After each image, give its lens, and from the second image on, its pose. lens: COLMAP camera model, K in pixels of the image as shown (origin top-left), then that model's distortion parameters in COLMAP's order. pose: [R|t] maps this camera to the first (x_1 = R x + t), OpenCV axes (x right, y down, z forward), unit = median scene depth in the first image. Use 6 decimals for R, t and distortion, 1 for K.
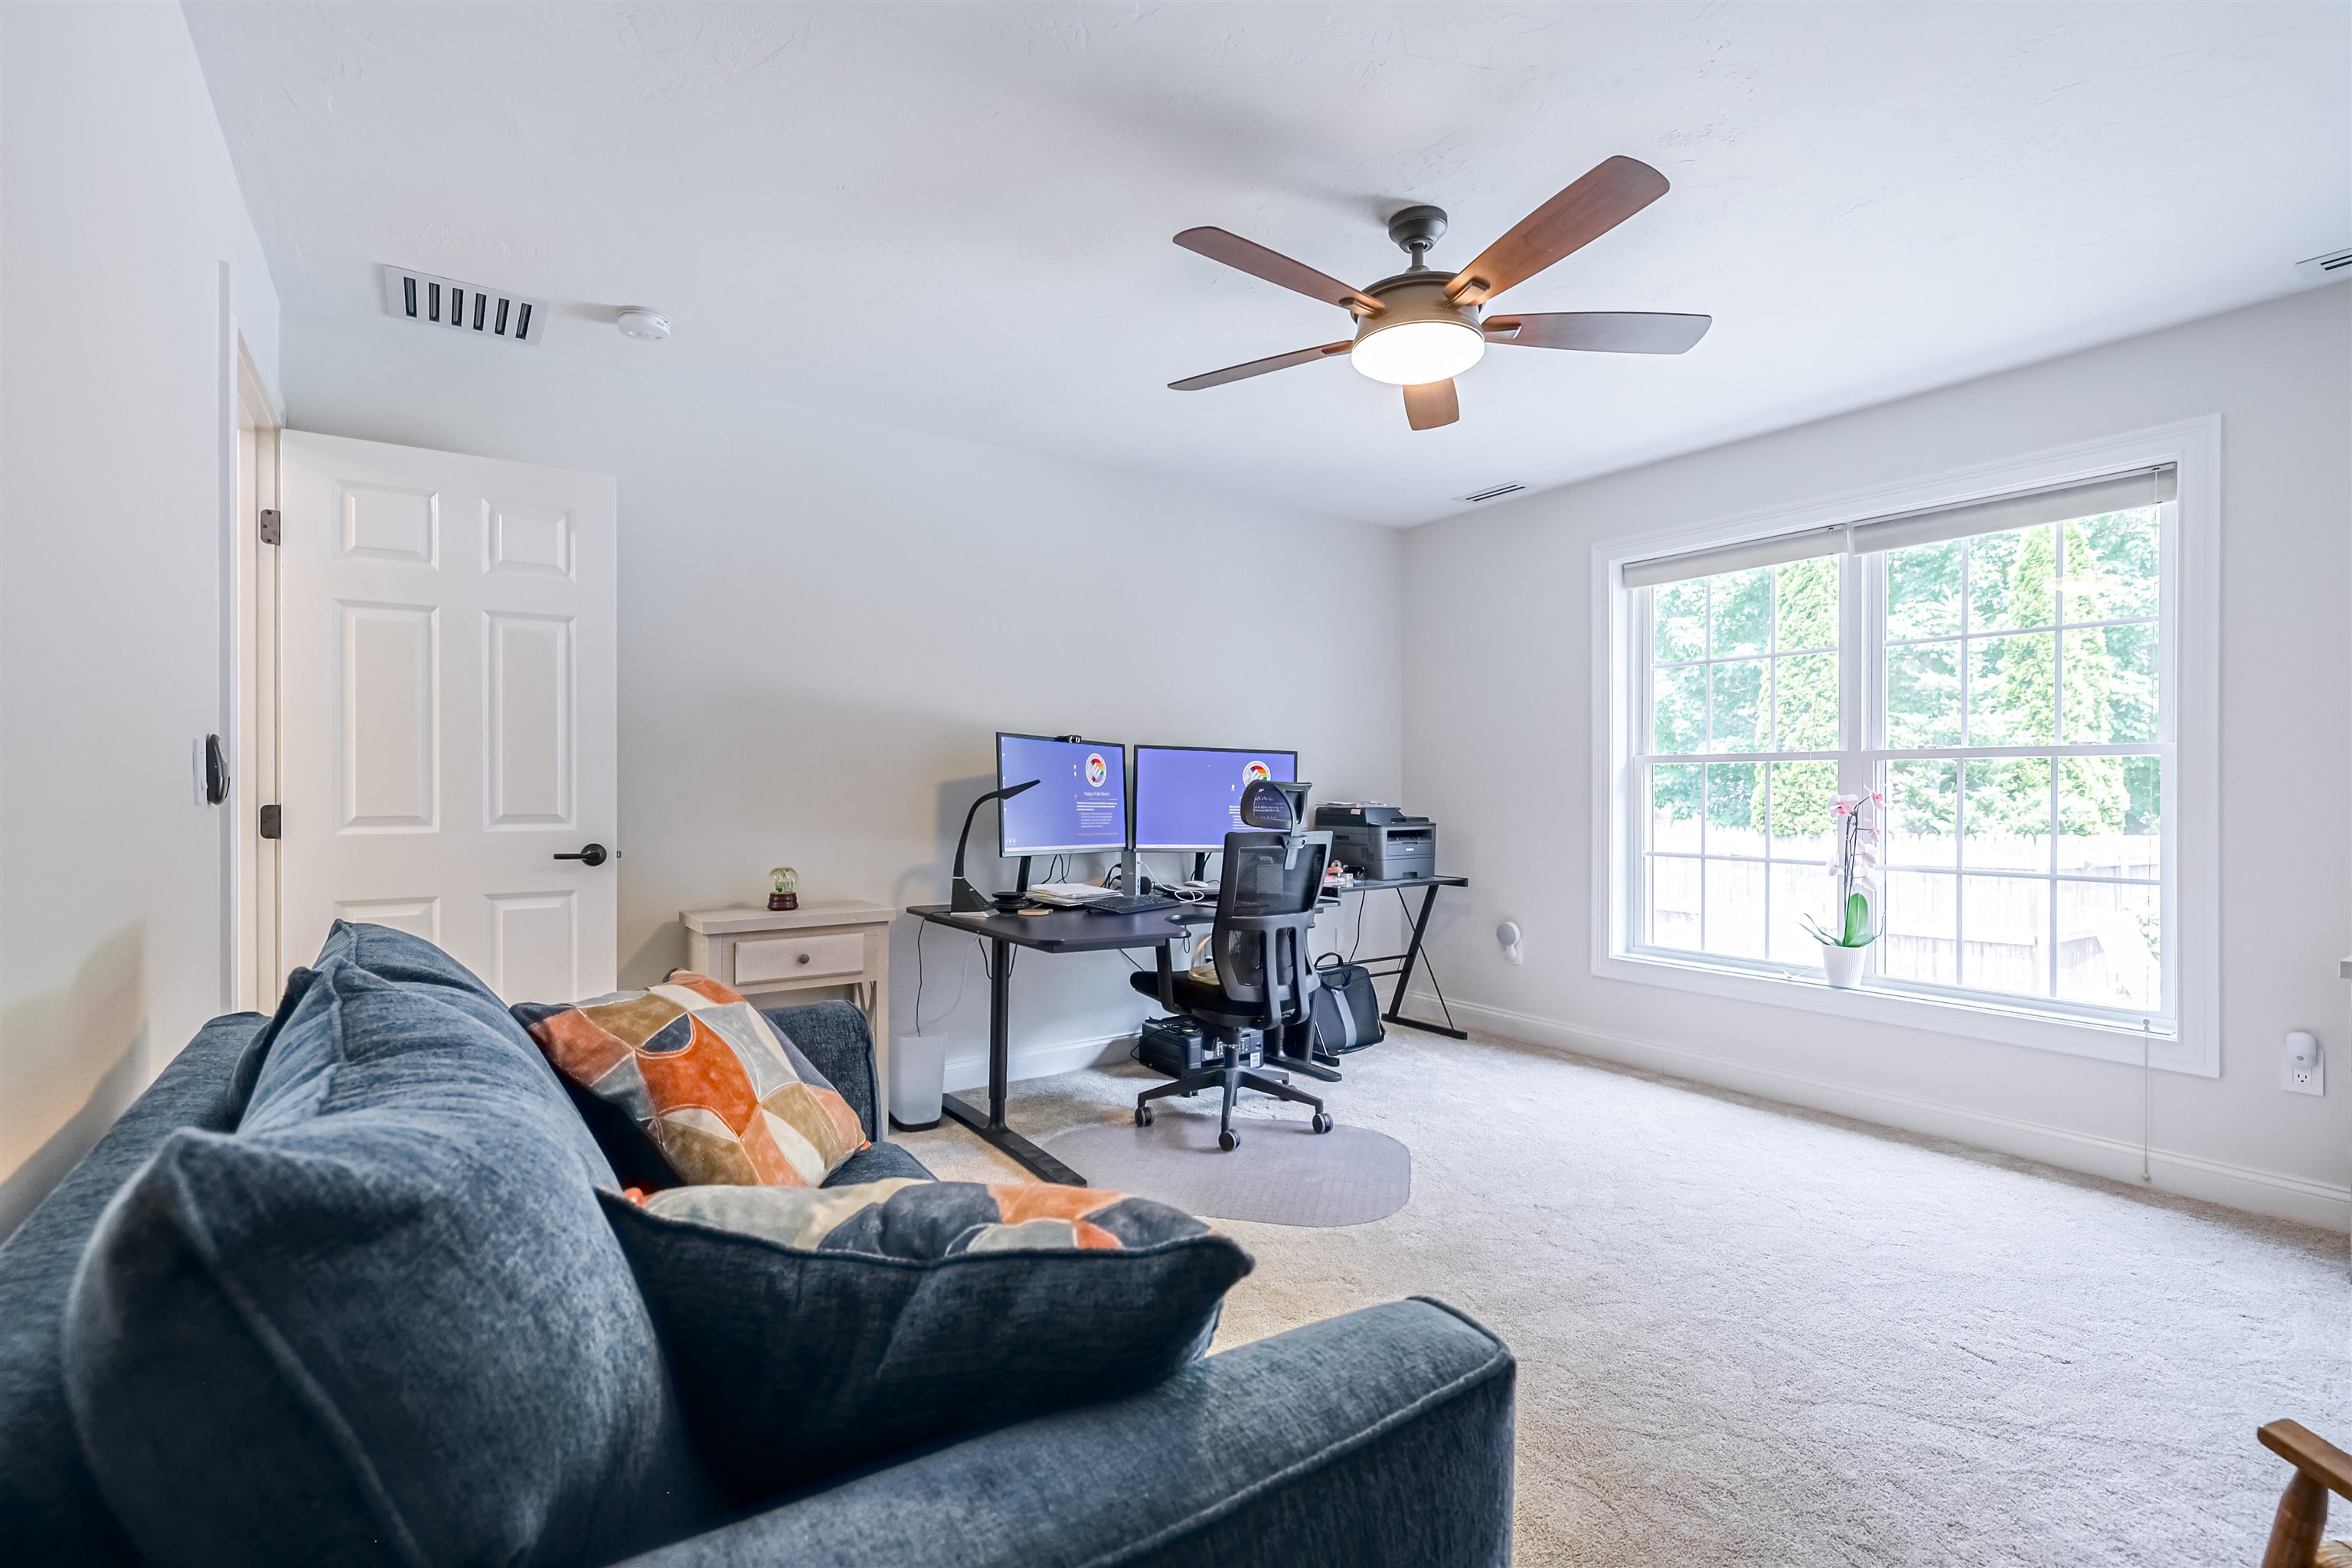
lens RADIAL K [[1059.7, 0, 1163.8], [0, 1059.7, 785.1], [0, 0, 1]] dist [-0.001955, -0.000514]
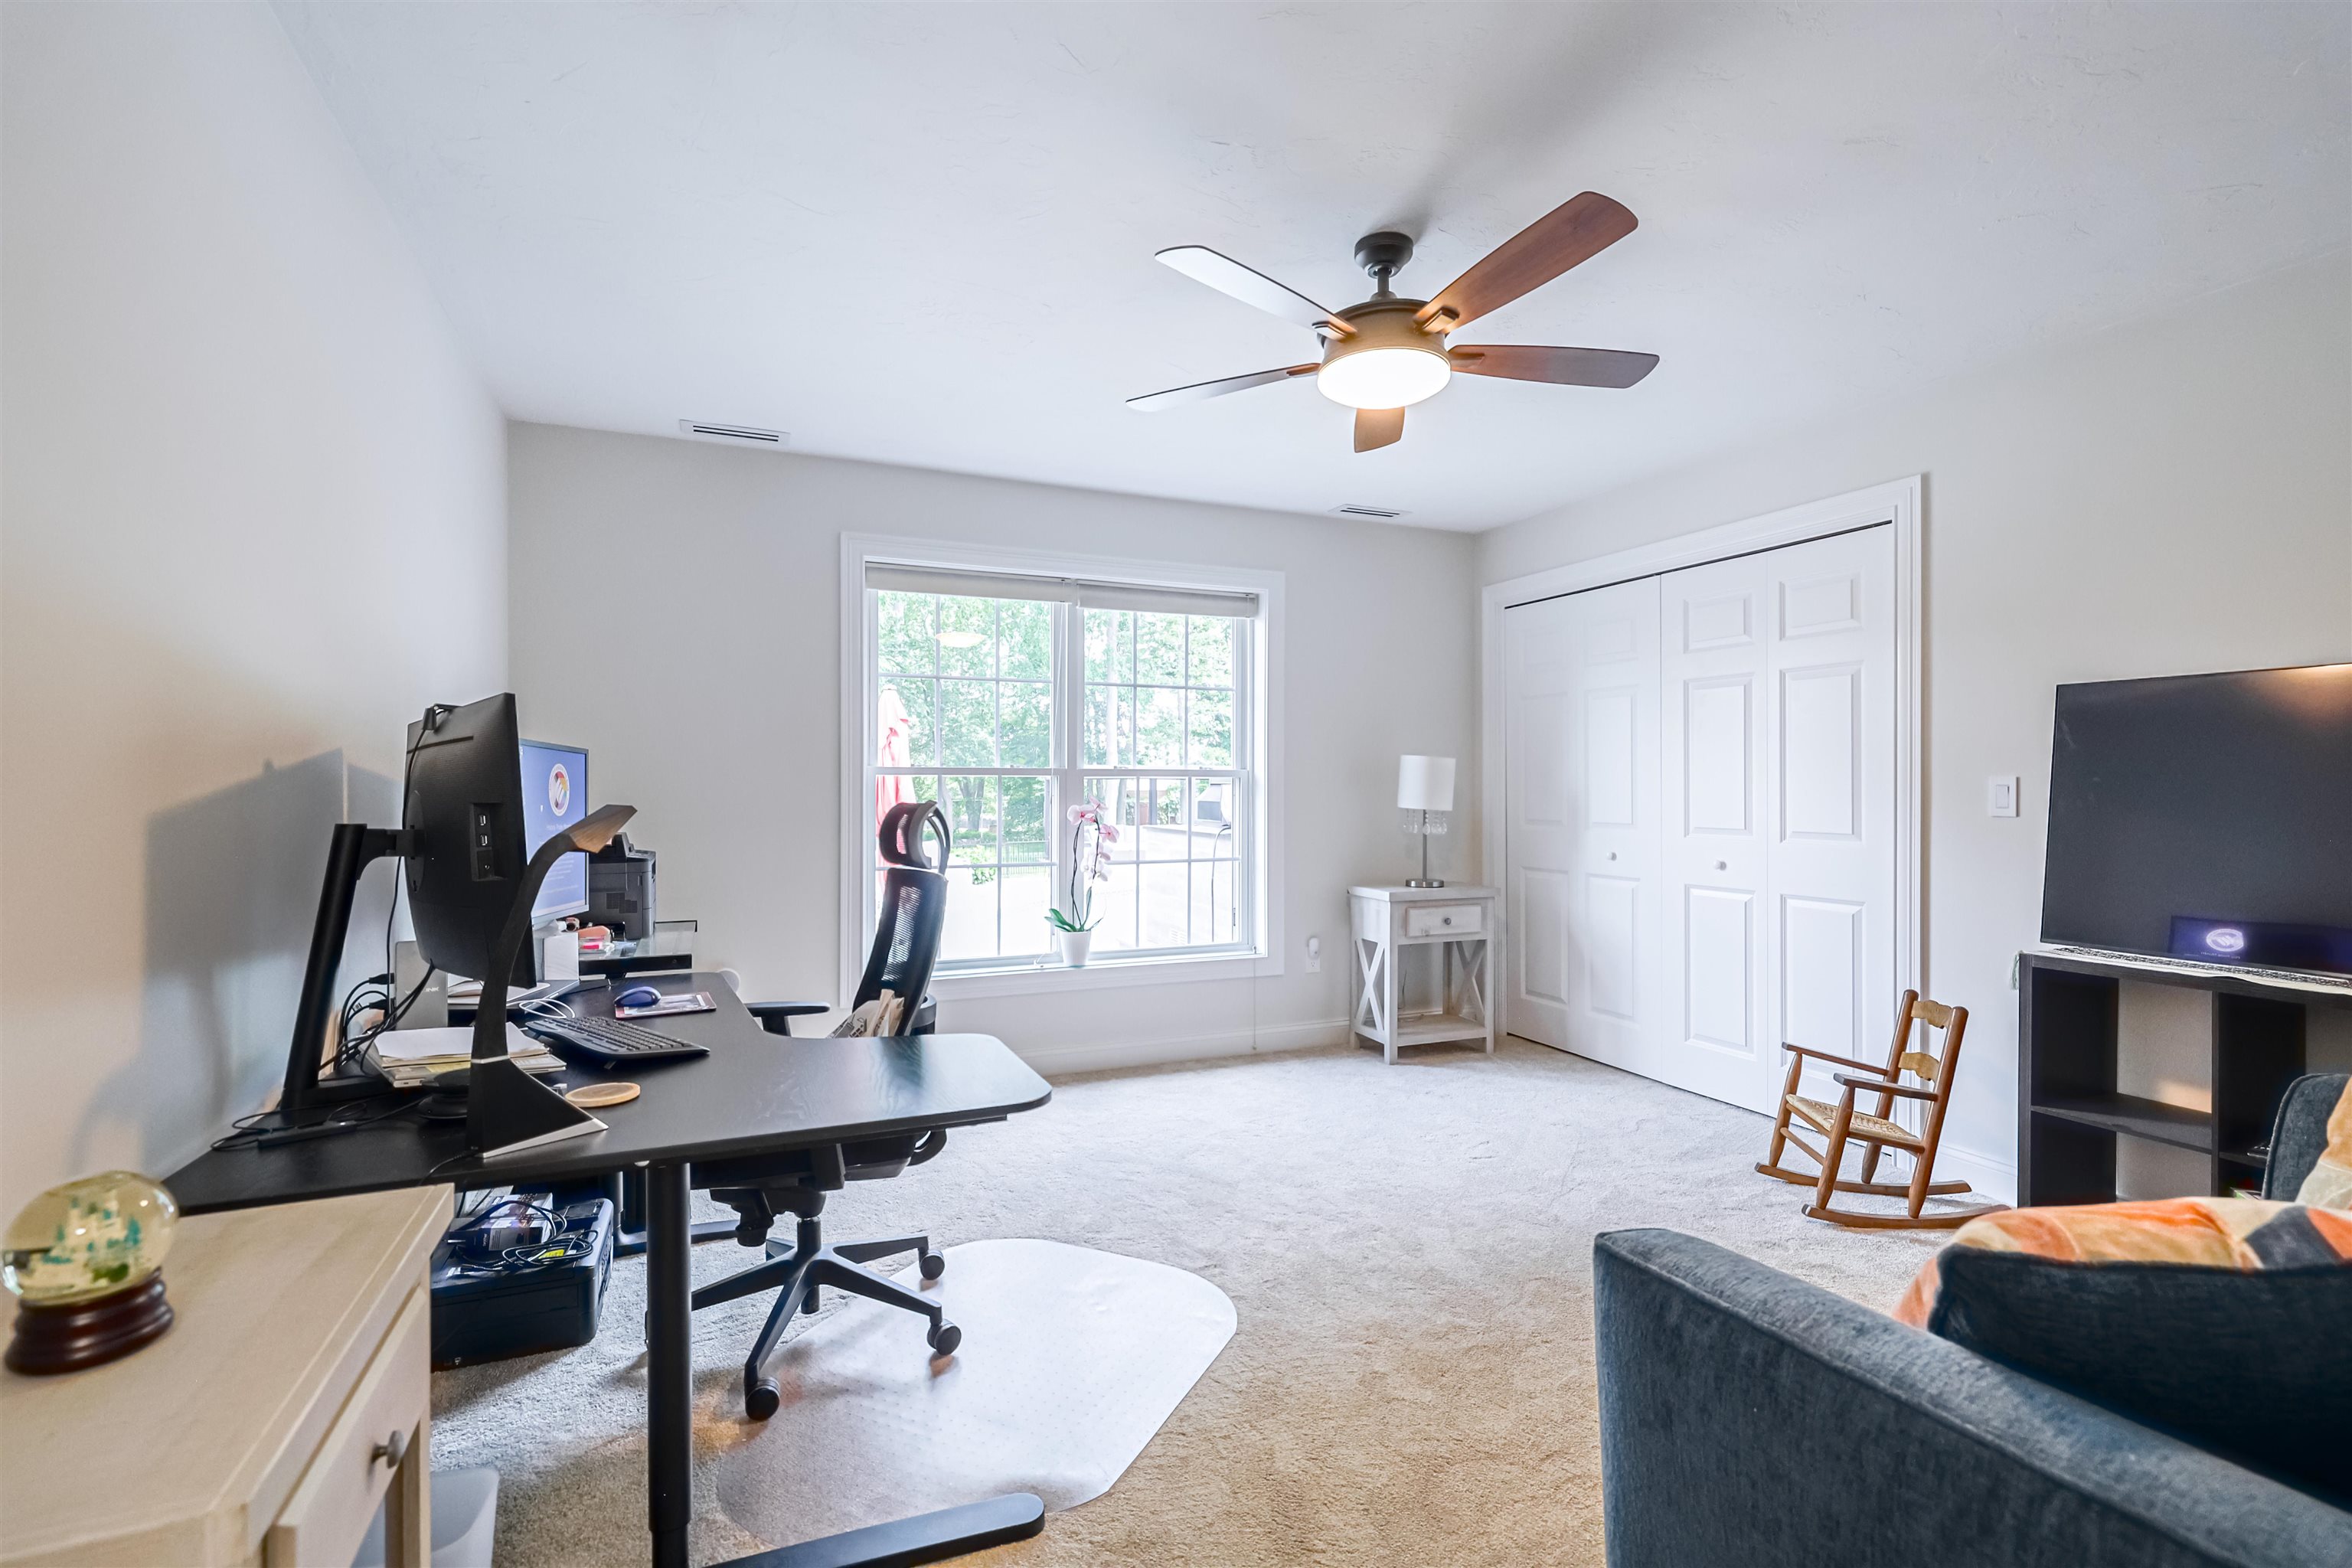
lens RADIAL K [[1059.7, 0, 1163.8], [0, 1059.7, 785.1], [0, 0, 1]] dist [-0.001955, -0.000514]
pose [[0.206712, 0.000657, 0.978402, -0.615716], [-0.001818, 0.999998, -0.000287, -0.016620], [-0.978400, -0.001720, 0.206713, 0.780625]]
